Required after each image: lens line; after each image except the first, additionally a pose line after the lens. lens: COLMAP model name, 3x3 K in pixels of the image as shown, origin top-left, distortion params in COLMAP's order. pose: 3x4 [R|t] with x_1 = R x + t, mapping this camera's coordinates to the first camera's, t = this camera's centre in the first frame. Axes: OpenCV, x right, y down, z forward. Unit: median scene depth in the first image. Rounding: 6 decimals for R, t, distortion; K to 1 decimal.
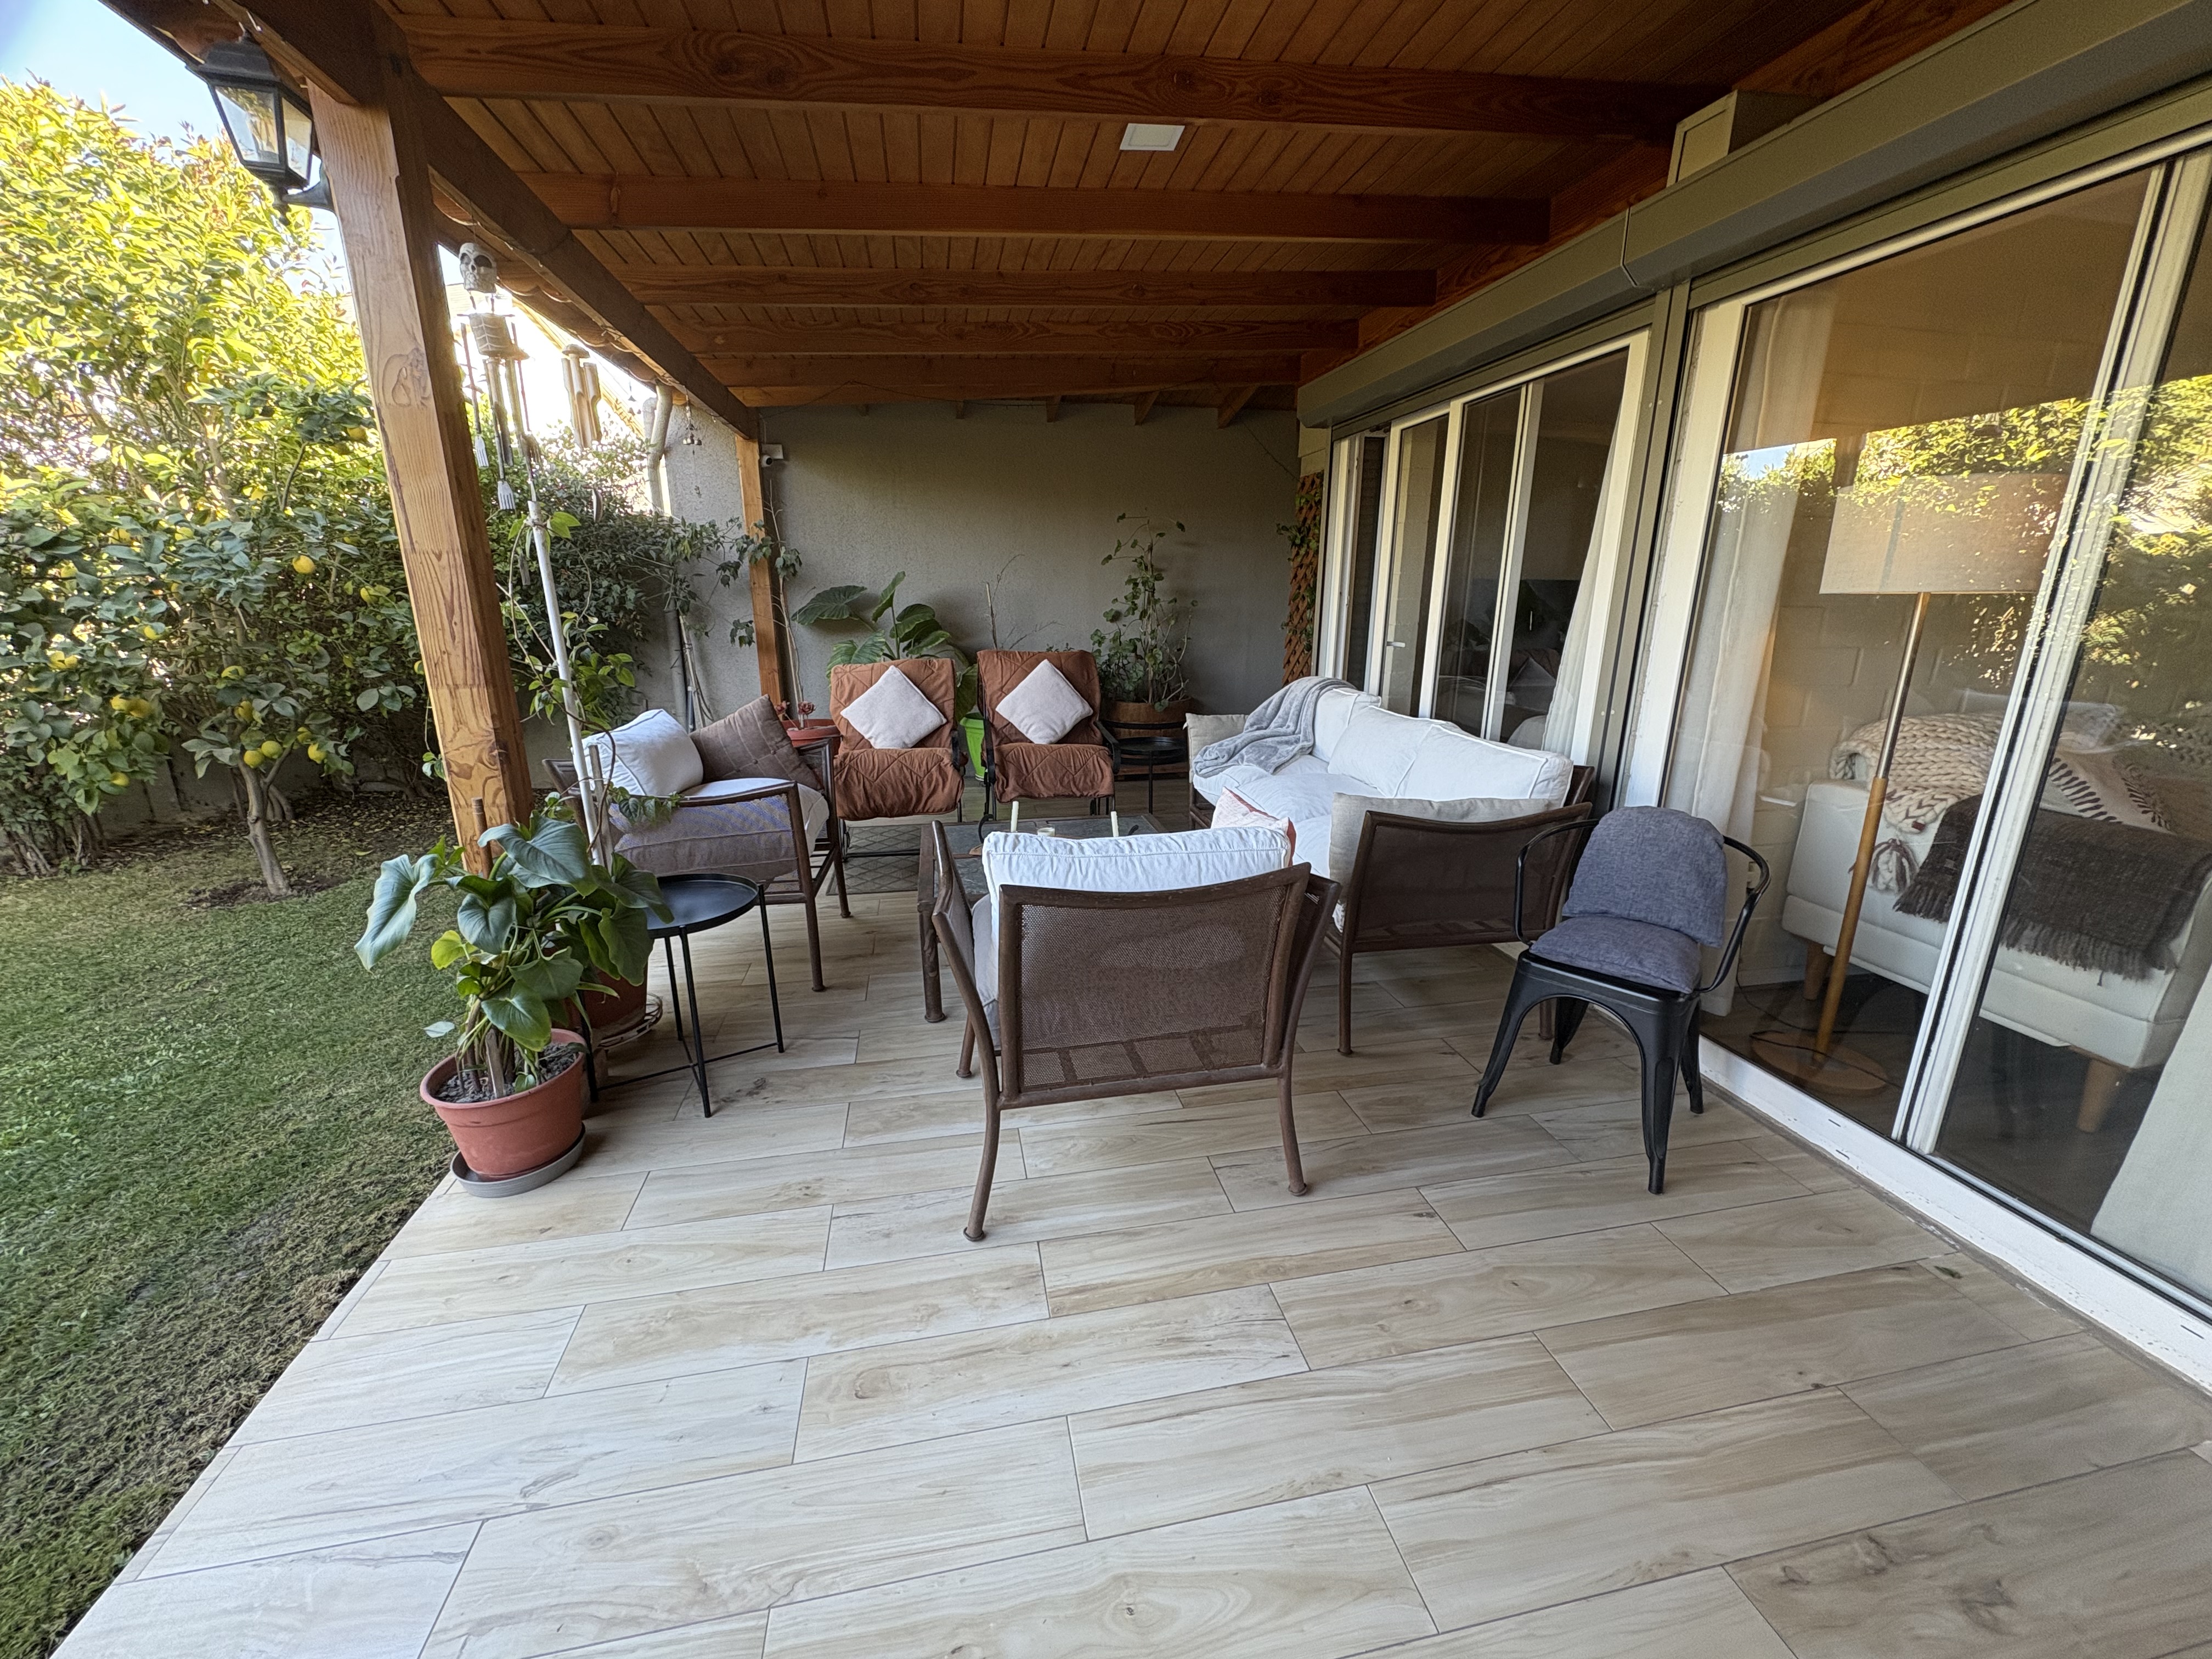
lens RADIAL K [[881.6, 0, 1106.1], [0, 881.6, 833.7], [0, 0, 1]] dist [0.000651, 0.001456]
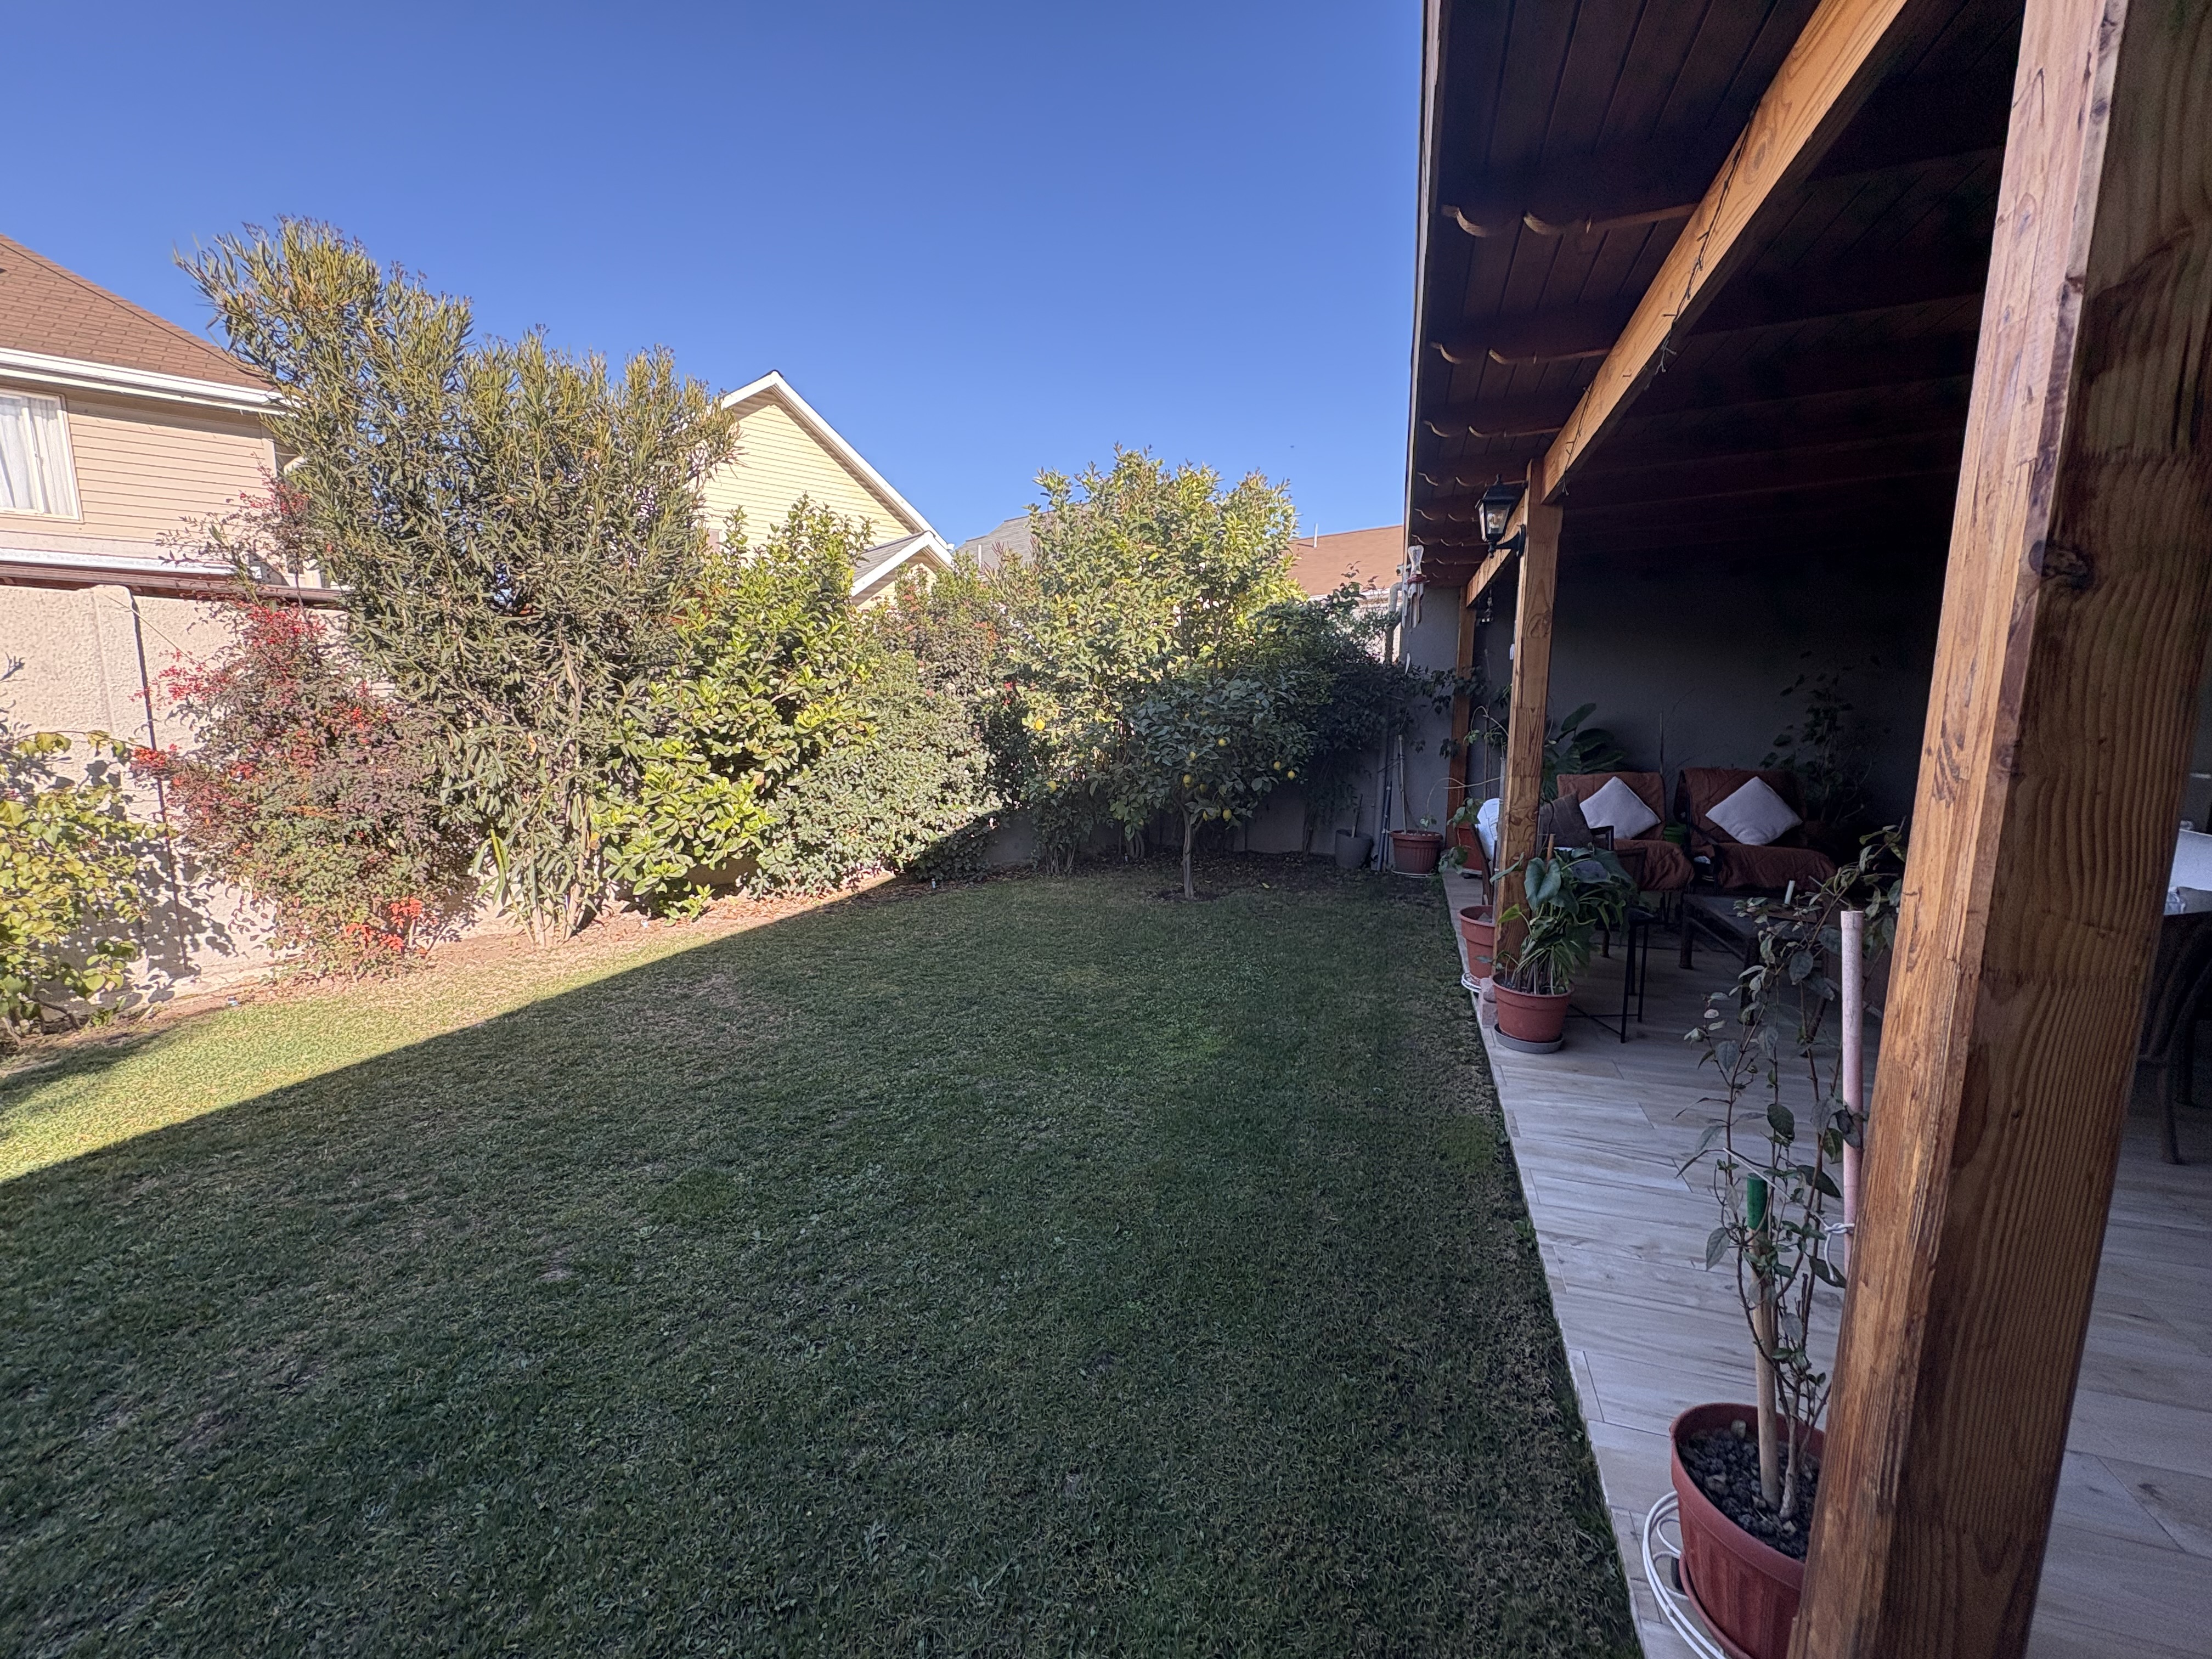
lens RADIAL K [[881.6, 0, 1106.5], [0, 881.6, 830.3], [0, 0, 1]] dist [0.000651, 0.001456]
pose [[0.875268, 0.068975, -0.478694, -0.263254], [-0.129558, 0.987042, -0.094667, 0.103802], [0.465961, 0.144878, 0.872863, -0.455541]]
